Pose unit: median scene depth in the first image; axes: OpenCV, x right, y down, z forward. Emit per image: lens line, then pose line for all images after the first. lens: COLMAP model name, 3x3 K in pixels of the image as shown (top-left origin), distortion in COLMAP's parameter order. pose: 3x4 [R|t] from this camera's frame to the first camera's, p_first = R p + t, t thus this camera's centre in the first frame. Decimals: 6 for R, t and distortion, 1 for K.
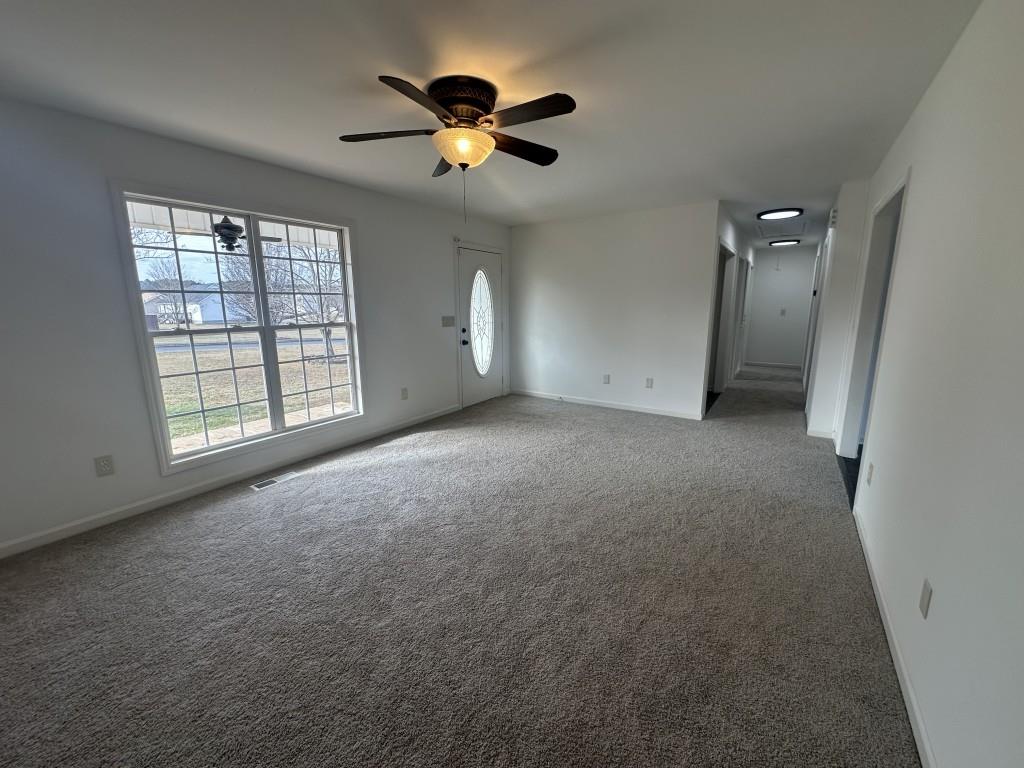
lens RADIAL K [[410.7, 0, 513.4], [0, 410.7, 381.1], [0, 0, 1]] dist [-0.001300, -0.000265]
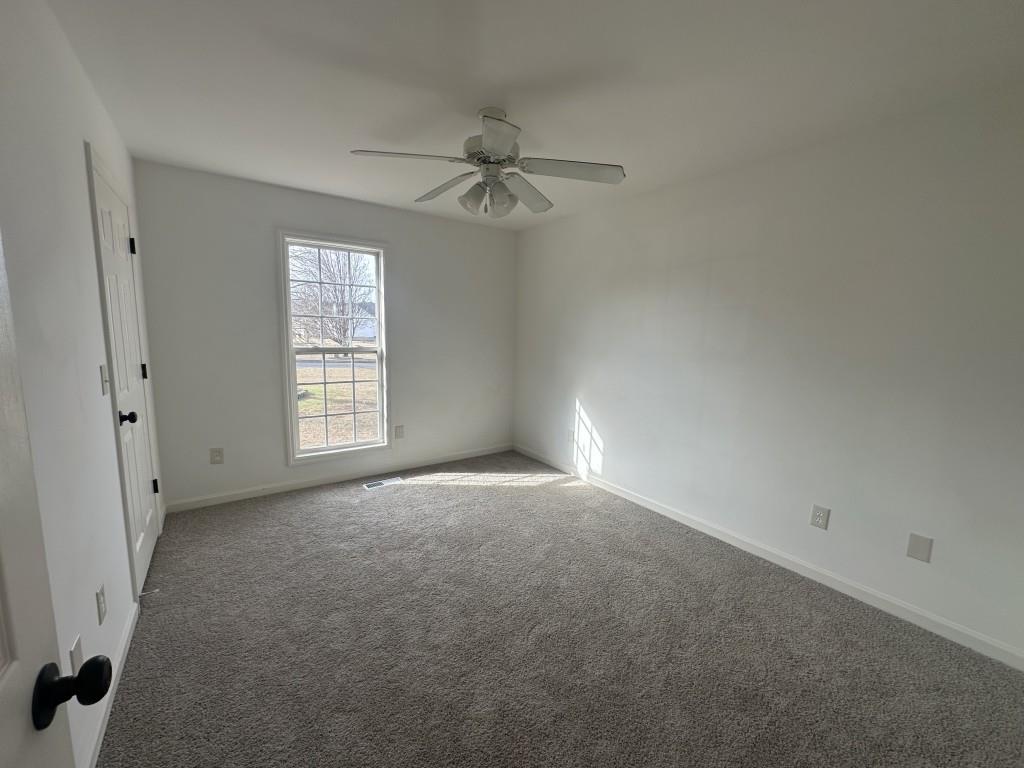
lens RADIAL K [[369.1, 0, 508.4], [0, 369.1, 388.1], [0, 0, 1]] dist [-0.000857, -0.000068]
pose [[0.909067, 0.085494, -0.407785, 0.177230], [-0.101508, 0.994676, -0.017752, -0.049681], [0.404096, 0.057531, 0.912905, 0.256803]]
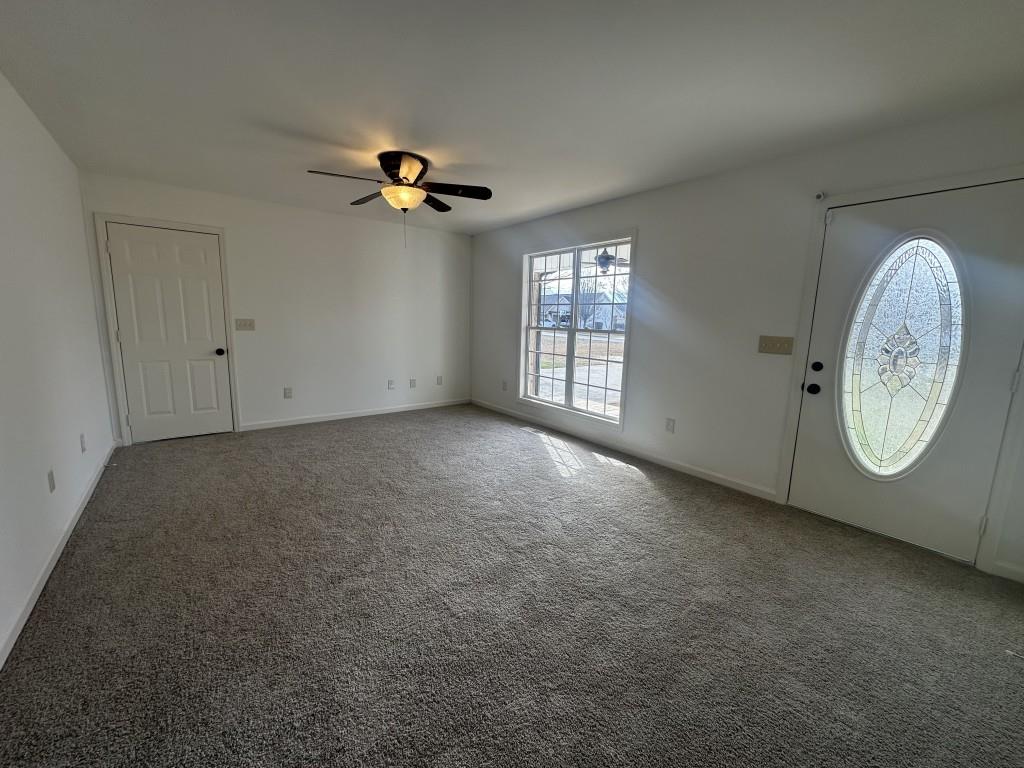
lens RADIAL K [[410.7, 0, 509.6], [0, 410.7, 384.8], [0, 0, 1]] dist [-0.001300, -0.000265]
pose [[-0.300705, 0.161226, -0.939991, 0.689497], [-0.194297, 0.954581, 0.225885, -0.199353], [0.933716, 0.250562, -0.255721, 1.076333]]
